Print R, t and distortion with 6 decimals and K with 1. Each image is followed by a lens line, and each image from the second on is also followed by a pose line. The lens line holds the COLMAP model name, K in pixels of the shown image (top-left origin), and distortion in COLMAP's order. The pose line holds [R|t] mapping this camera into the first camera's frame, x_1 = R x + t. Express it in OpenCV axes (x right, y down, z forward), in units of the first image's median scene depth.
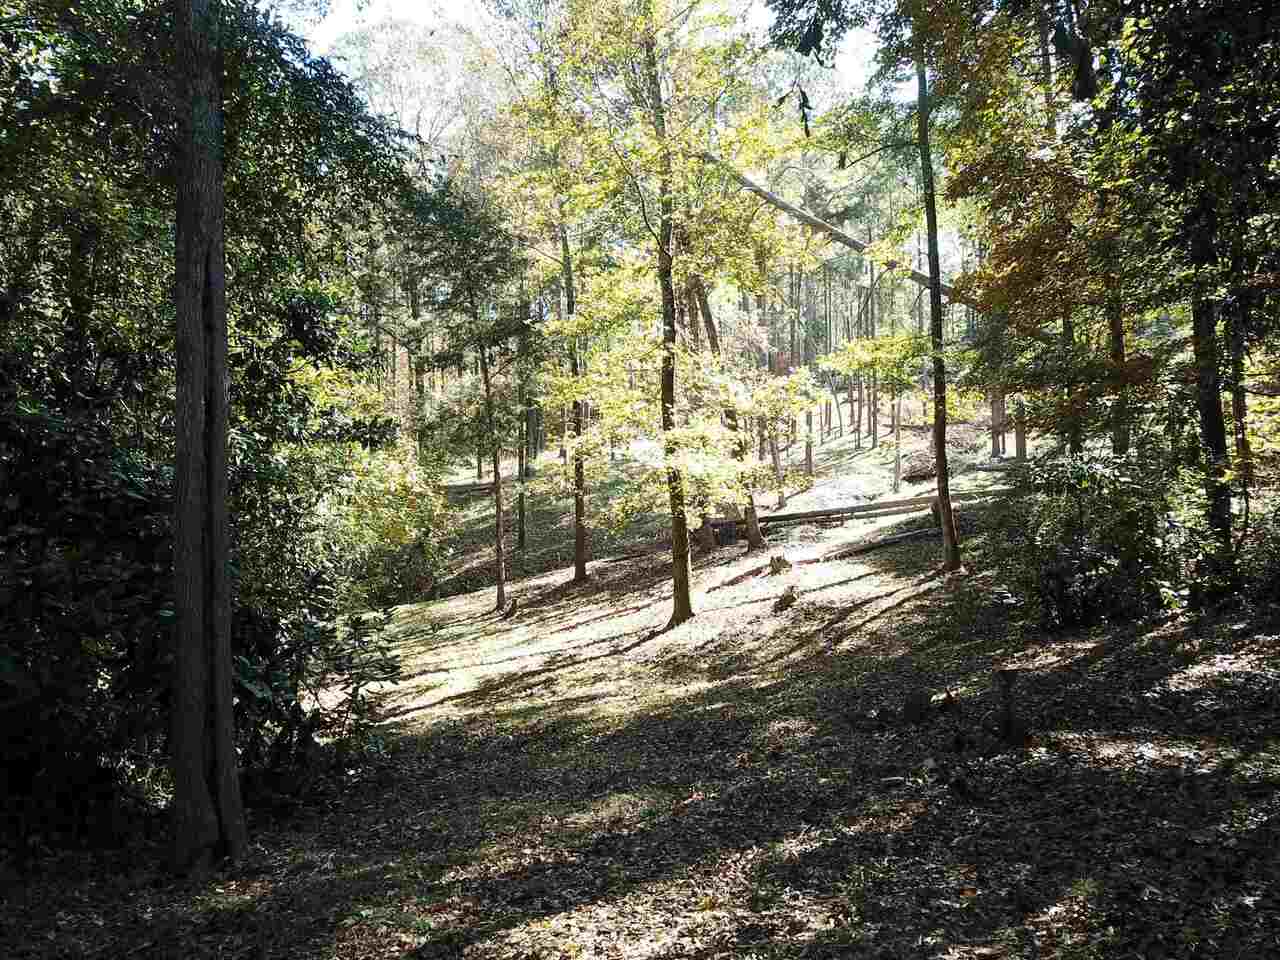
lens RADIAL K [[981.2, 0, 640.0], [0, 981.2, 480.0], [0, 0, 1]] dist [0.001627, 0.008452]
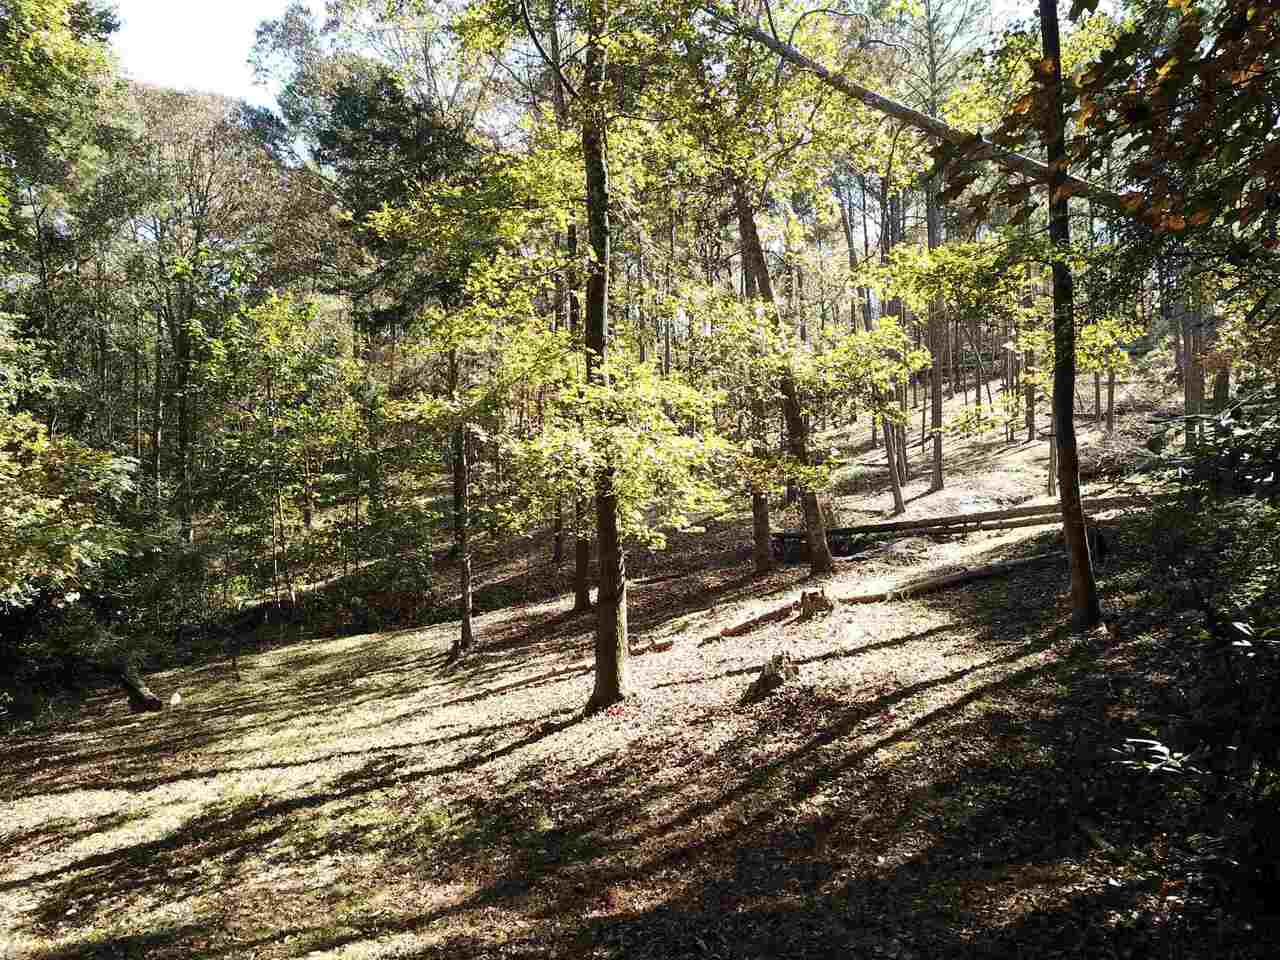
lens RADIAL K [[996.0, 0, 640.0], [0, 996.0, 480.0], [0, 0, 1]] dist [-0.042072, 0.002475]
pose [[0.986091, 0.002065, -0.166192, 0.145064], [-0.002315, 0.999996, -0.001306, 0.005252], [0.166189, 0.001672, 0.986092, 0.353008]]
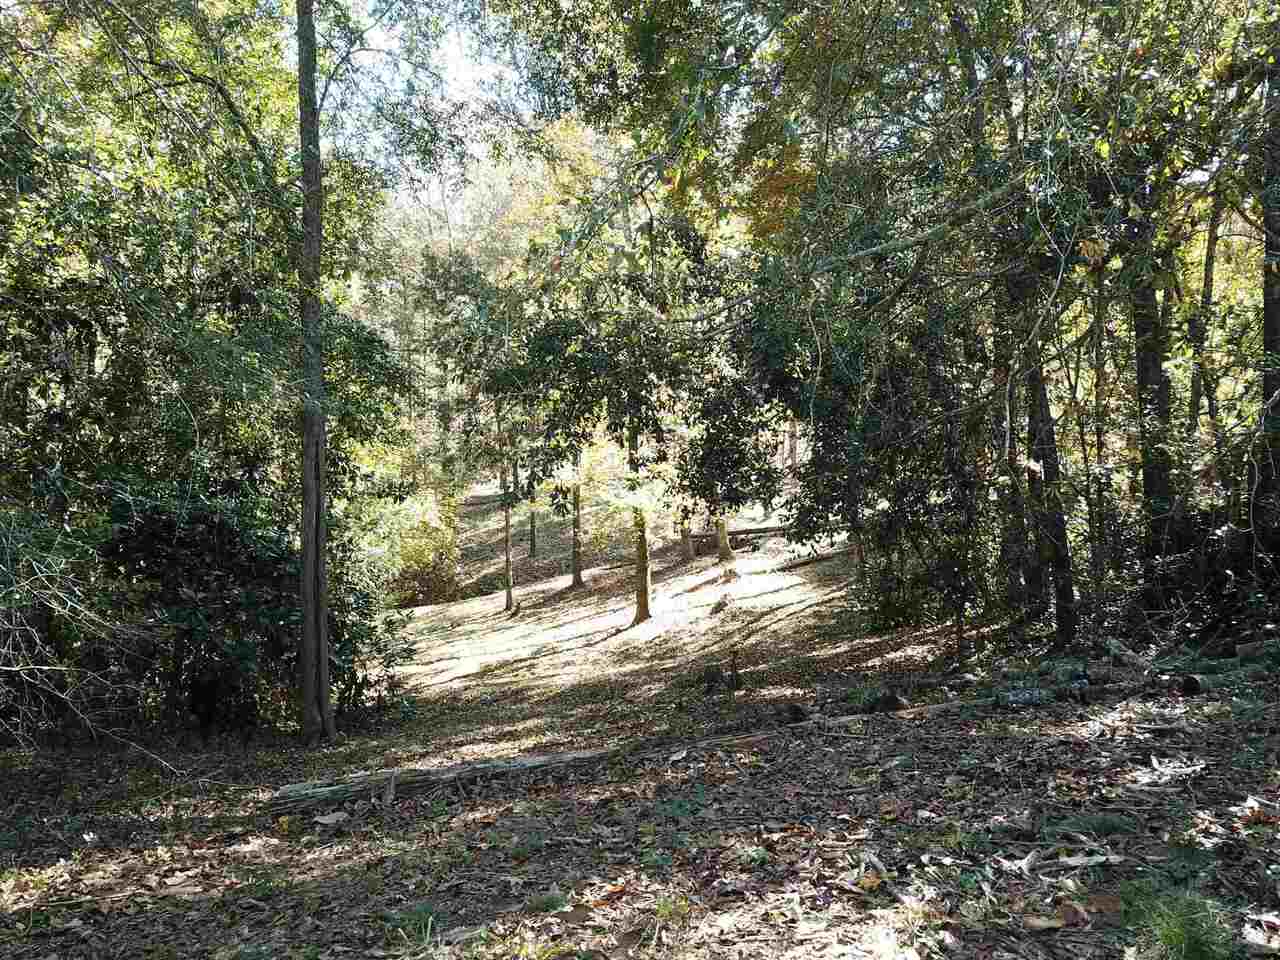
lens RADIAL K [[981.2, 0, 640.0], [0, 981.2, 480.0], [0, 0, 1]] dist [0.001627, 0.008452]
pose [[0.999511, 0.001236, -0.031254, 0.070120], [-0.001179, 0.999998, 0.001821, -0.037325], [0.031256, -0.001783, 0.999510, -0.243298]]
